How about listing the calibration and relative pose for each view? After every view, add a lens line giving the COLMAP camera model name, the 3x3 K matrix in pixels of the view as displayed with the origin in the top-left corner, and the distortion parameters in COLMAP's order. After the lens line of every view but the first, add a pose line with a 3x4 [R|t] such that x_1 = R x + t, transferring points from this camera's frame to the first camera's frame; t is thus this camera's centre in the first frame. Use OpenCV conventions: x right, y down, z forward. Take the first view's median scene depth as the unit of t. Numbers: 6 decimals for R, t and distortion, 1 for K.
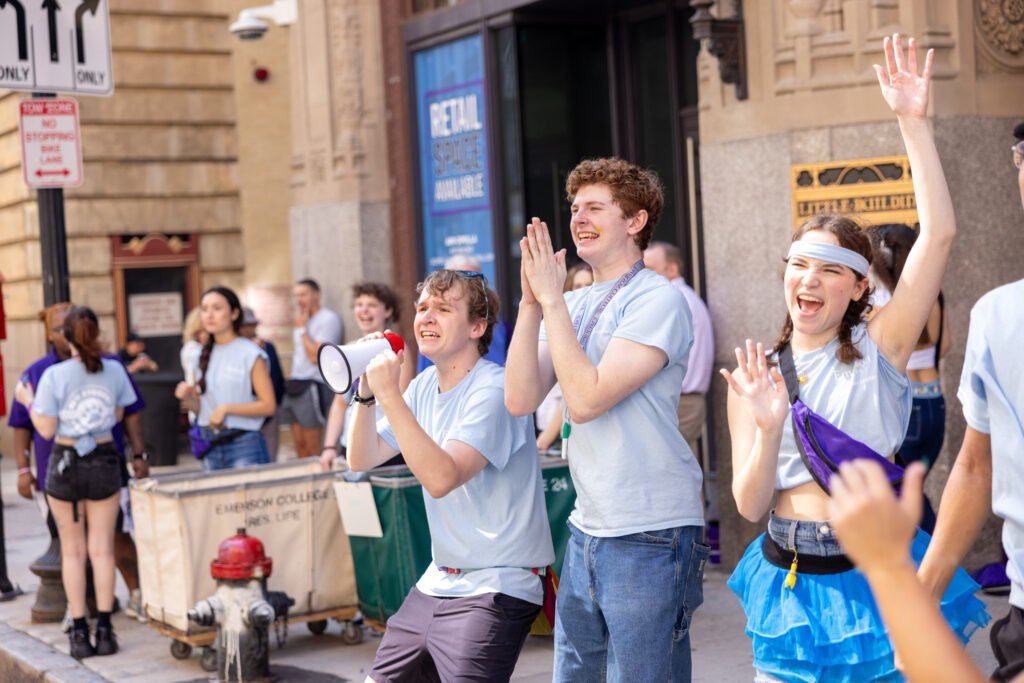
lens RADIAL K [[1816.1, 0, 511.9], [0, 1816.1, 342.1], [0, 0, 1]] dist [-0.003324, 0.000000]
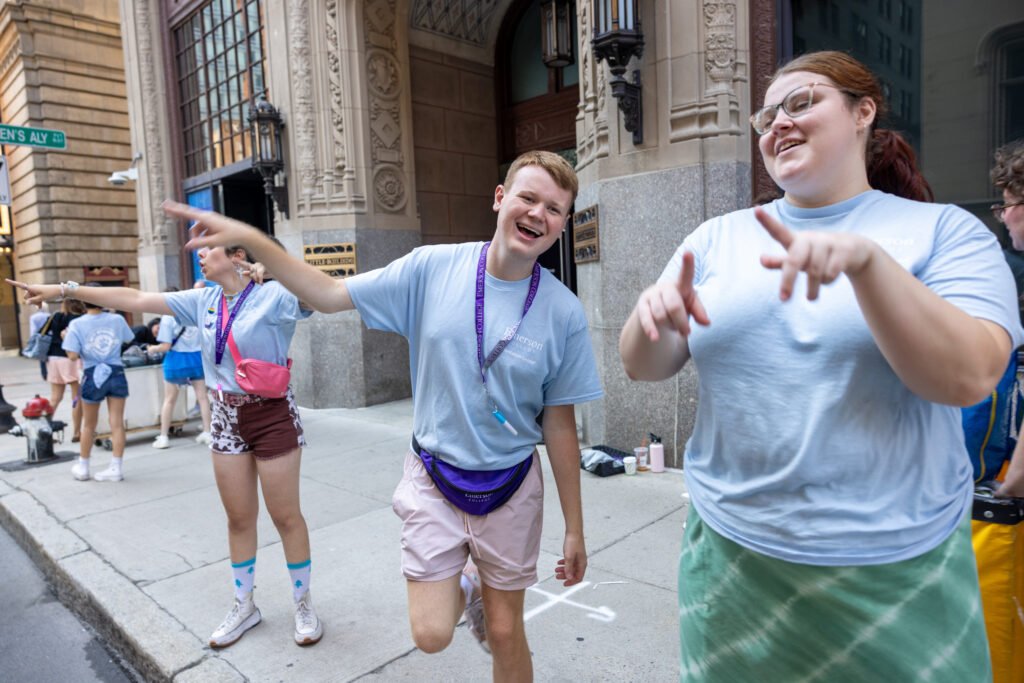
lens RADIAL K [[676.9, 0, 513.4], [0, 676.9, 341.9], [0, 0, 1]] dist [0.005624, -0.003123]
pose [[0.954960, -0.011309, 0.296520, 0.097669], [-0.001634, 0.999058, 0.043366, -0.002087], [-0.296731, -0.041897, 0.954041, -0.004888]]
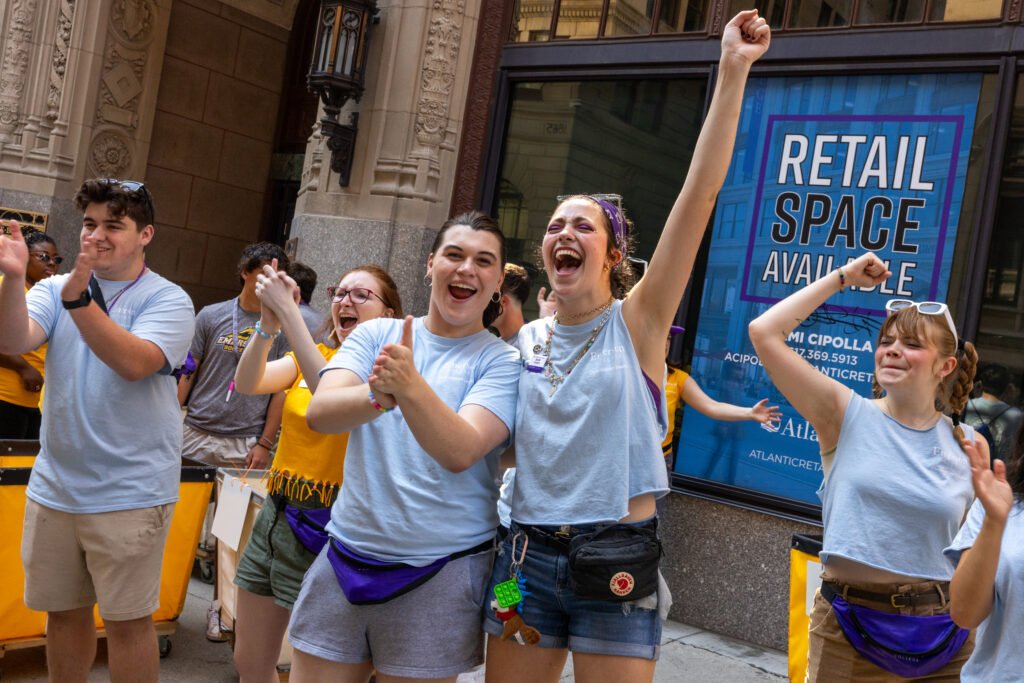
lens RADIAL K [[1127.4, 0, 512.0], [0, 1127.4, 339.7], [0, 0, 1]] dist [0.027181, 0.000000]
pose [[0.893522, 0.195523, 0.404214, 0.129551], [-0.195754, 0.979787, -0.041218, -0.008631], [-0.404103, -0.042297, 0.913735, -0.246563]]
